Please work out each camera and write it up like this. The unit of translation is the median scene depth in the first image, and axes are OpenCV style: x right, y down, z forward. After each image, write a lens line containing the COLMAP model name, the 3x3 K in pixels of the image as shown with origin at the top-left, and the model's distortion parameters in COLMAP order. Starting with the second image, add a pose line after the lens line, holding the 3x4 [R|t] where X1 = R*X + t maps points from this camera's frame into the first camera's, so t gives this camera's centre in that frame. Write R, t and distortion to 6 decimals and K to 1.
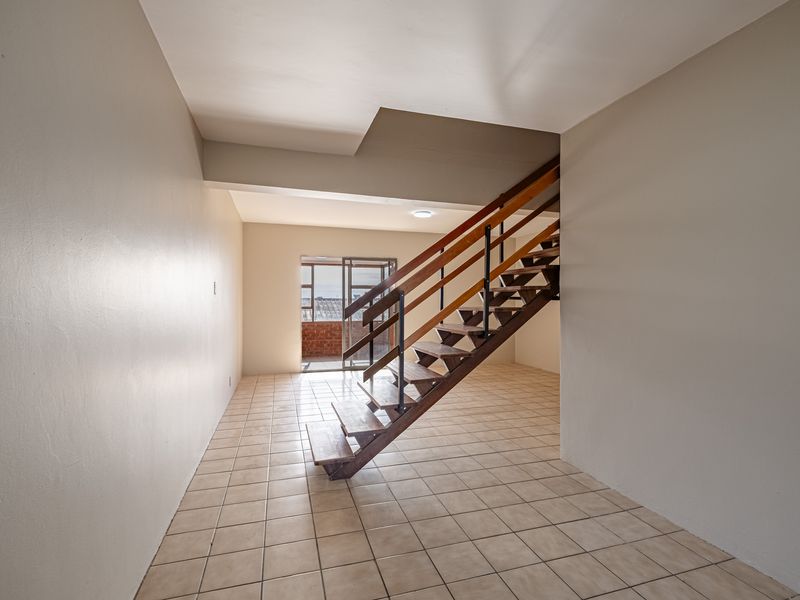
lens RADIAL K [[394.0, 0, 406.7], [0, 394.0, 301.6], [0, 0, 1]] dist [0.007545, -0.006266]
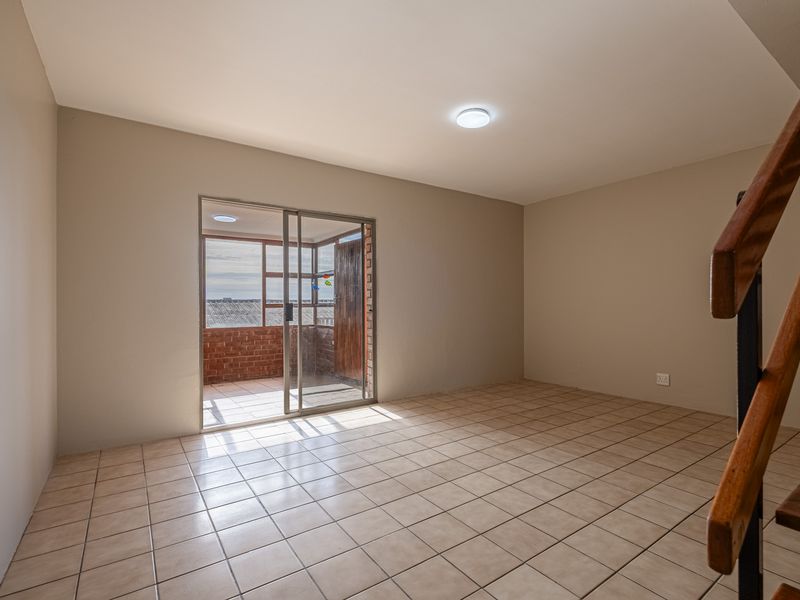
lens RADIAL K [[394.0, 0, 406.7], [0, 394.0, 302.4], [0, 0, 1]] dist [0.007545, -0.006266]
pose [[0.954864, -0.006452, 0.296973, -0.374189], [0.007592, 0.999968, -0.002687, 0.043112], [-0.296946, 0.004820, 0.954882, 0.993457]]
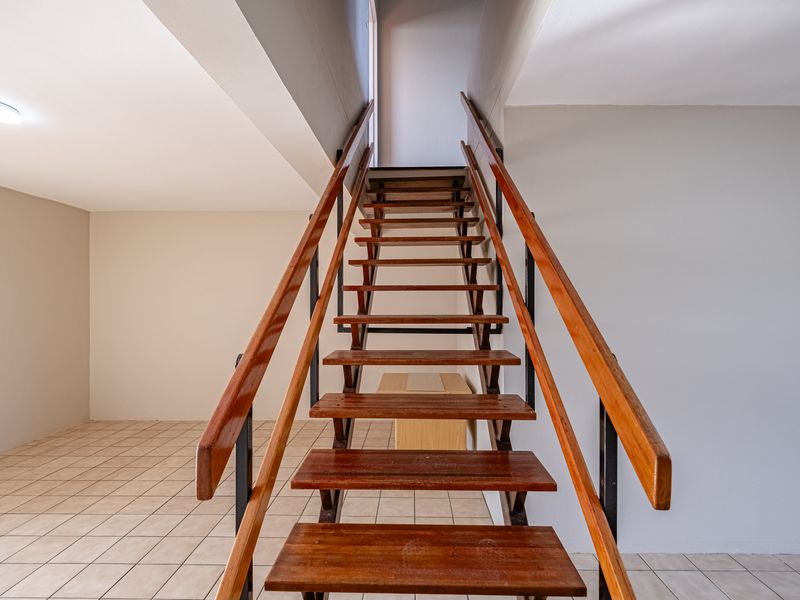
lens RADIAL K [[394.0, 0, 403.8], [0, 394.0, 301.8], [0, 0, 1]] dist [0.007545, -0.006266]
pose [[0.323144, -0.005522, 0.946334, -0.360842], [0.005660, 0.999976, 0.003903, -0.066960], [-0.946333, 0.004095, 0.323168, 0.937663]]
